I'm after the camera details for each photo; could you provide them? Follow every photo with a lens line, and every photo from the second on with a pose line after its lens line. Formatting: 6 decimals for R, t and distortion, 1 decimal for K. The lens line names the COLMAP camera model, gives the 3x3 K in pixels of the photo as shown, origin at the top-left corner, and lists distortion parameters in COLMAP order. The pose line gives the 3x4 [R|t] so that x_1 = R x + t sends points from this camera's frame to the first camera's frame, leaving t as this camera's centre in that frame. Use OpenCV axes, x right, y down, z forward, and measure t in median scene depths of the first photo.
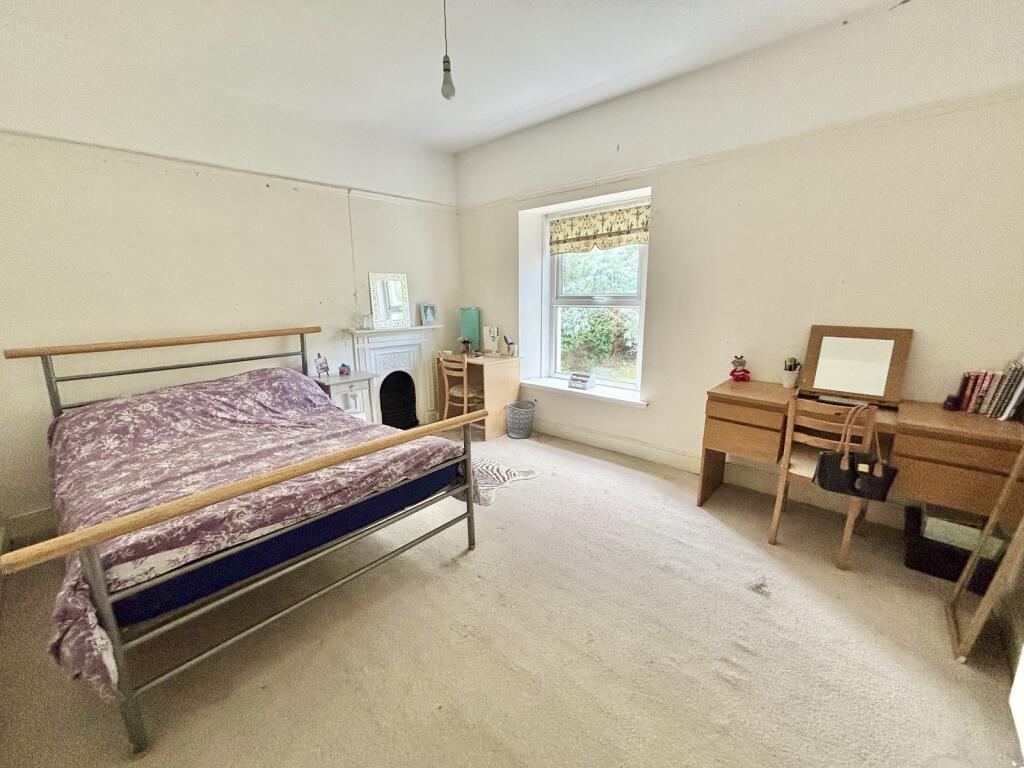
lens RADIAL K [[412.5, 0, 512.0], [0, 412.5, 384.0], [0, 0, 1]] dist [0.002096, 0.000070]
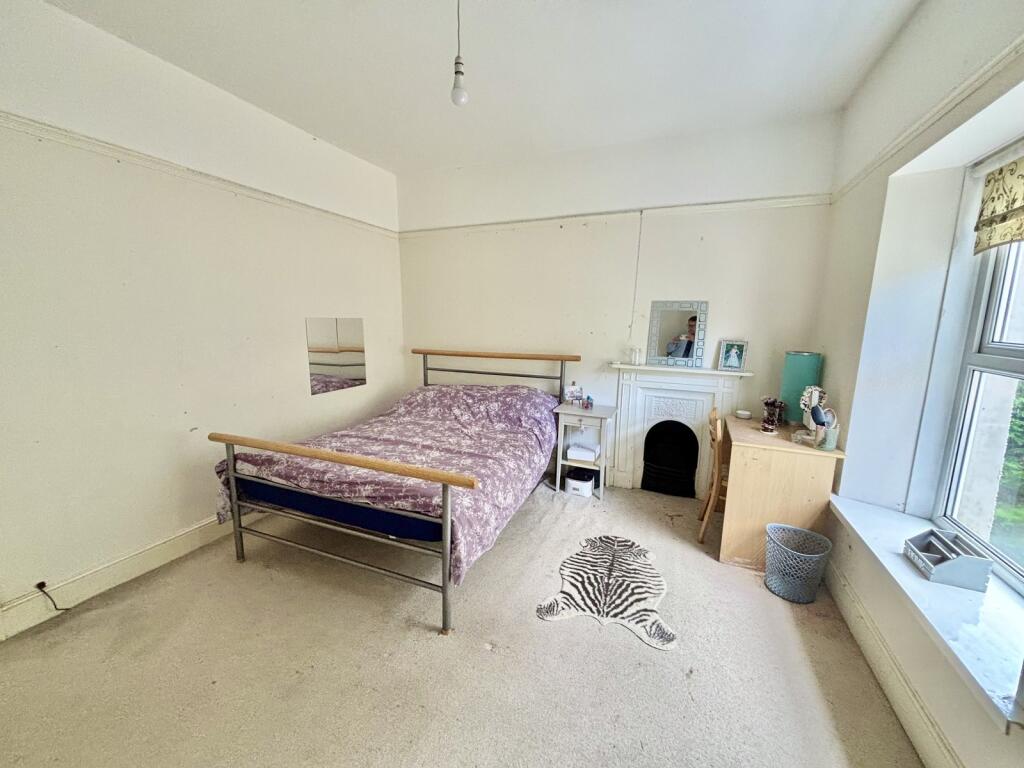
lens RADIAL K [[412.5, 0, 512.0], [0, 412.5, 384.0], [0, 0, 1]] dist [0.002096, 0.000070]
pose [[0.335016, 0.169356, -0.926867, 0.640425], [-0.220657, 0.970459, 0.097565, -0.200300], [0.916010, 0.171834, 0.362489, 0.742034]]
